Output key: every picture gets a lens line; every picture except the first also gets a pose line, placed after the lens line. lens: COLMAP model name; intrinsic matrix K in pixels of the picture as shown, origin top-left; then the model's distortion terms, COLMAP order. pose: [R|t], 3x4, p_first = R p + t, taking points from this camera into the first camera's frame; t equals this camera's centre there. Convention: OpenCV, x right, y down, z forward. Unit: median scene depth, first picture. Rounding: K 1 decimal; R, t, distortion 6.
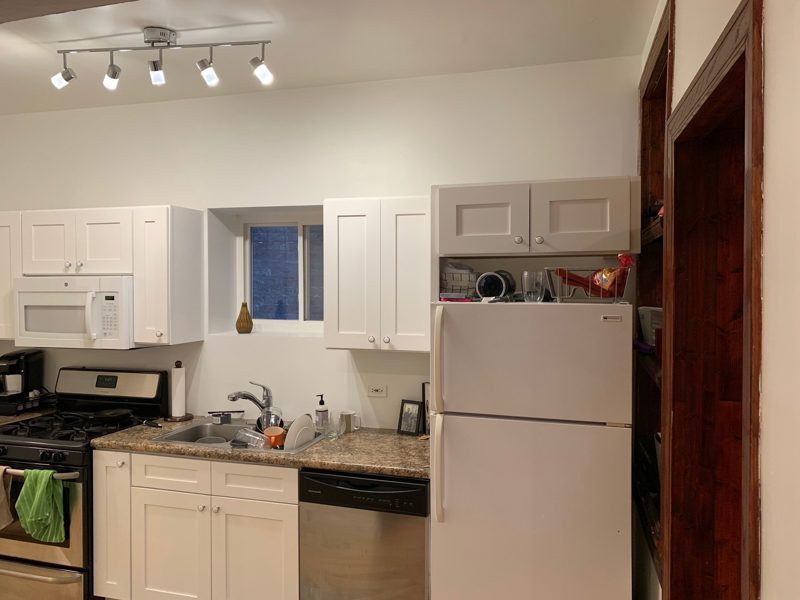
lens RADIAL K [[603.3, 0, 400.6], [0, 603.3, 298.3], [0, 0, 1]] dist [0.028908, -0.000653]
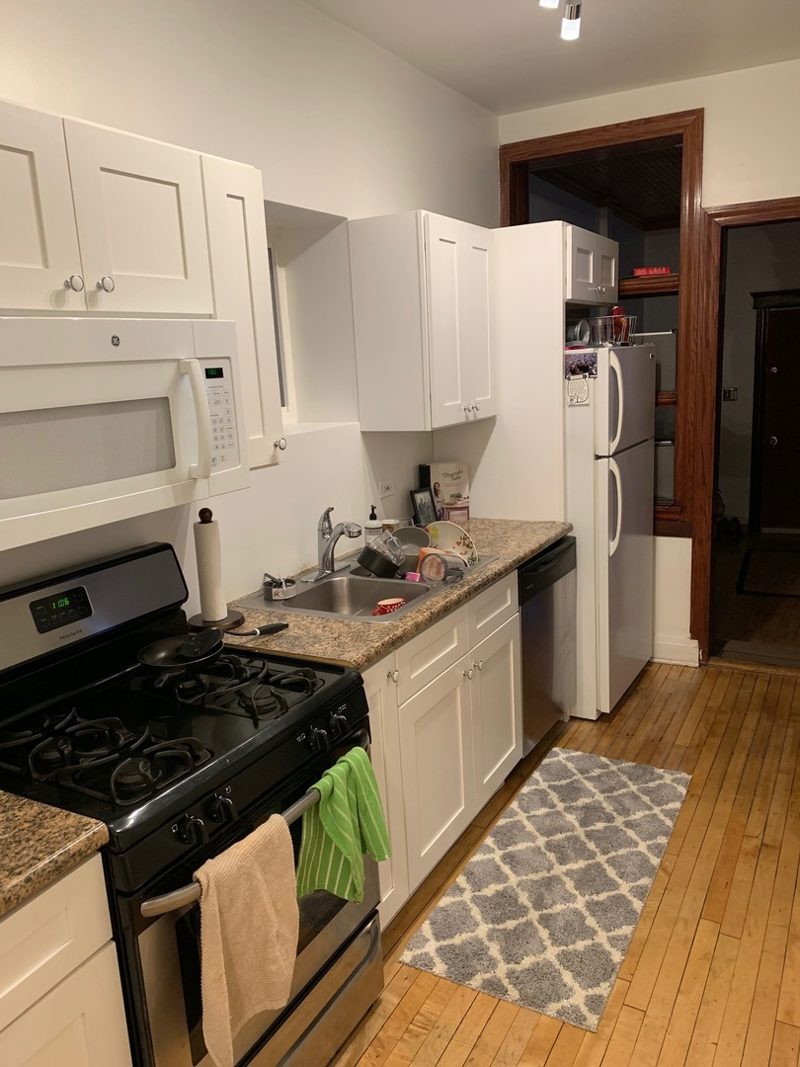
lens RADIAL K [[804.7, 0, 402.3], [0, 804.7, 534.1], [0, 0, 1]] dist [0.028908, -0.000653]
pose [[0.227684, -0.214832, 0.949741, -1.009751], [0.086529, 0.975963, 0.200020, 0.008004], [-0.969883, 0.036639, 0.240800, 0.738680]]
